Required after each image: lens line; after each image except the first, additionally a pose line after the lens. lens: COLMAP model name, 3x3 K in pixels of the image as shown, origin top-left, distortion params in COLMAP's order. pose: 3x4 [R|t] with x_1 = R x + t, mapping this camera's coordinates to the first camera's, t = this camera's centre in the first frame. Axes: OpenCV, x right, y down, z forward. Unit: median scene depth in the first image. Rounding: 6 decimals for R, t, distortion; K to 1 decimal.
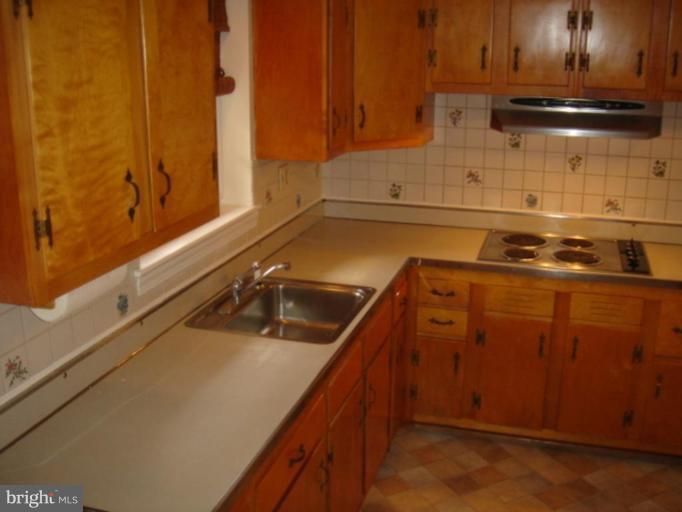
lens RADIAL K [[759.1, 0, 341.0], [0, 759.1, 256.0], [0, 0, 1]] dist [-0.162425, 0.073048]
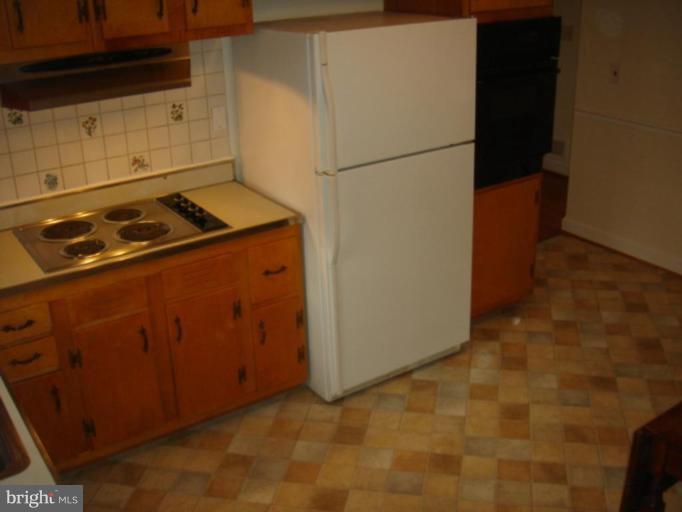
lens RADIAL K [[759.1, 0, 341.0], [0, 759.1, 256.0], [0, 0, 1]] dist [-0.162425, 0.073048]
pose [[0.624769, -0.318734, 0.712792, -0.170804], [0.240471, 0.947062, 0.212715, -0.098097], [-0.742858, 0.038508, 0.668341, 0.220337]]
